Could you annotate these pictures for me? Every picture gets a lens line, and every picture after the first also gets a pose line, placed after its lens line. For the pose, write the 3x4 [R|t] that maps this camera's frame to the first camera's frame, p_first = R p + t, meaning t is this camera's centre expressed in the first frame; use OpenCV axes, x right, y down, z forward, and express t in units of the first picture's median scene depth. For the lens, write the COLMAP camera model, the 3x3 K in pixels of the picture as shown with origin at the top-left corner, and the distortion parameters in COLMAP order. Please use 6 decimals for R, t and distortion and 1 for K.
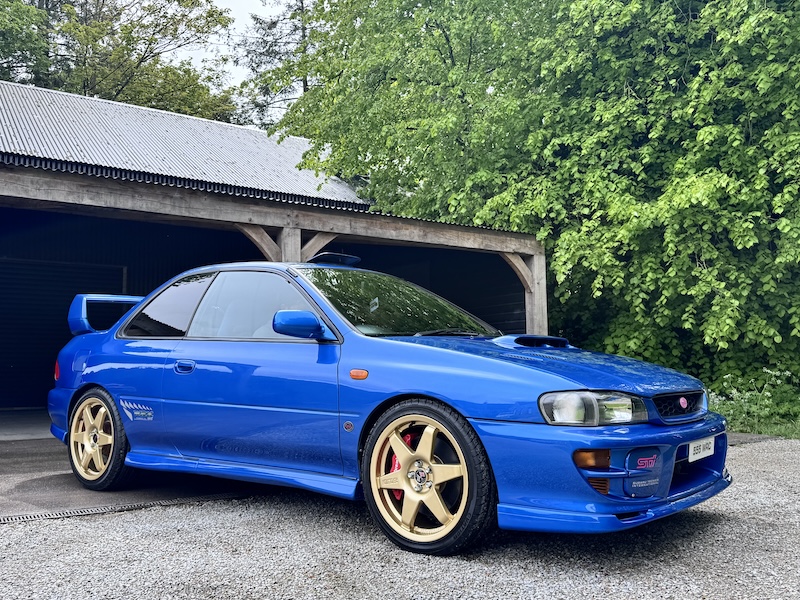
lens RADIAL K [[725.8, 0, 400.0], [0, 725.8, 310.5], [0, 0, 1]] dist [0.054989, 0.000000]
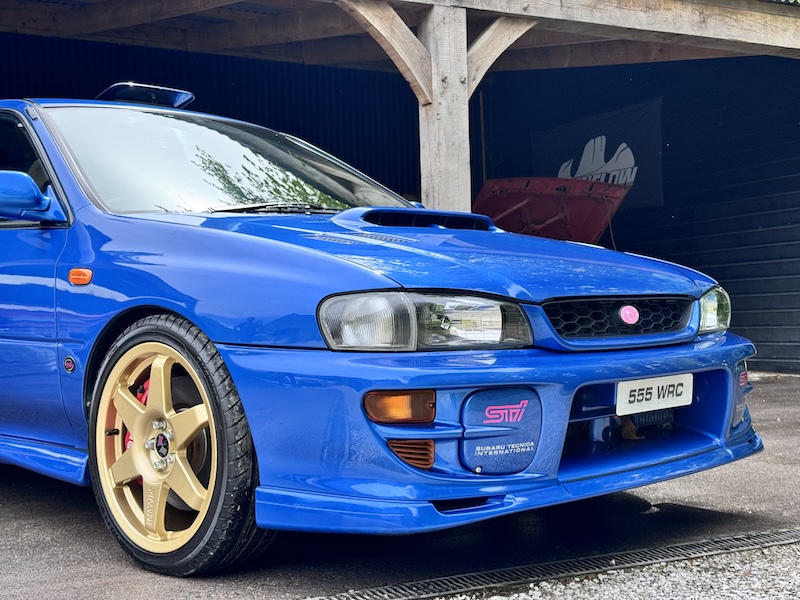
lens RADIAL K [[1125.4, 0, 402.1], [0, 1125.4, 299.7], [0, 0, 1]] dist [0.143859, 0.000000]
pose [[0.995617, -0.019869, -0.091392, -0.096220], [0.025329, 0.997938, 0.058972, 0.032541], [0.090032, -0.061029, 0.994067, 0.183160]]
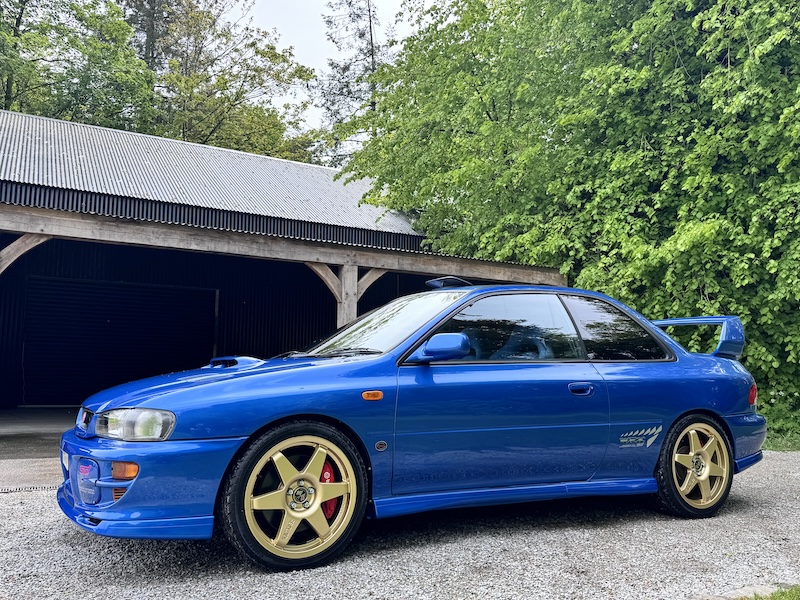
lens RADIAL K [[692.0, 0, 398.3], [0, 692.0, 293.4], [0, 0, 1]] dist [0.101577, -0.135334]
pose [[0.995592, 0.014385, -0.092679, 0.035568], [-0.018124, 0.999050, -0.039633, -0.017137], [0.092021, 0.041138, 0.994907, -0.138875]]
